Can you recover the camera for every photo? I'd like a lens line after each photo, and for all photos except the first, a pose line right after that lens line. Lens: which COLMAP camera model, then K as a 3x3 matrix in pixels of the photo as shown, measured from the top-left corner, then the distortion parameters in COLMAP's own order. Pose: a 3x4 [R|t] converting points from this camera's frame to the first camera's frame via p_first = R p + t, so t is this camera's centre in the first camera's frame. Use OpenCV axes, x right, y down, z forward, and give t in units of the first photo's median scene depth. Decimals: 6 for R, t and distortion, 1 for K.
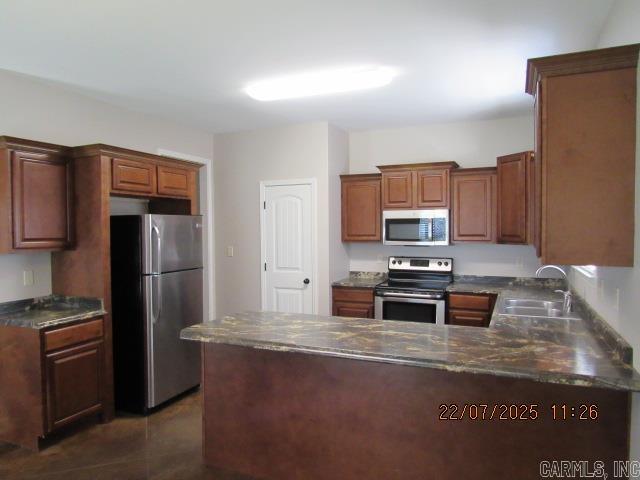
lens RADIAL K [[456.4, 0, 309.0], [0, 456.4, 237.5], [0, 0, 1]] dist [-0.022713, 0.002449]
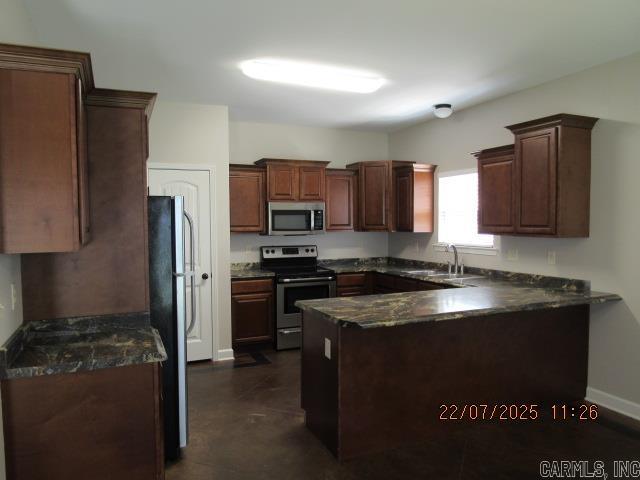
lens RADIAL K [[456.4, 0, 327.2], [0, 456.4, 239.3], [0, 0, 1]] dist [-0.022713, 0.002449]
pose [[0.671432, -0.027371, 0.740560, -0.519372], [0.018482, 0.999625, 0.020188, 0.007625], [-0.740835, 0.000132, 0.671687, 0.205846]]
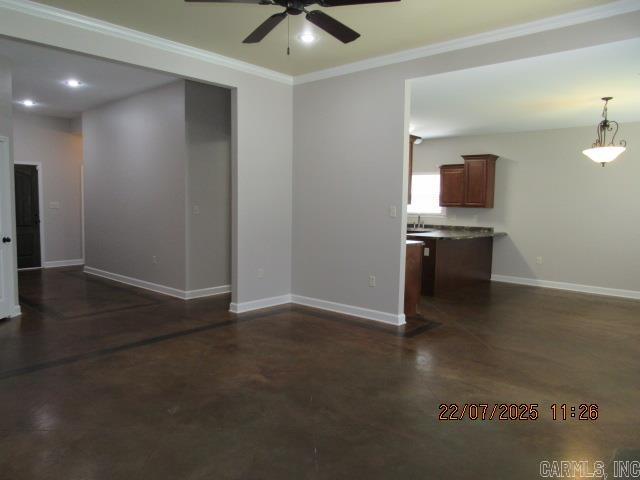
lens RADIAL K [[456.4, 0, 330.5], [0, 456.4, 244.6], [0, 0, 1]] dist [-0.022713, 0.002449]
pose [[0.288412, -0.075692, 0.954510, -1.377109], [0.003509, 0.996947, 0.077997, 0.025966], [-0.957500, -0.019146, 0.287797, 0.447985]]
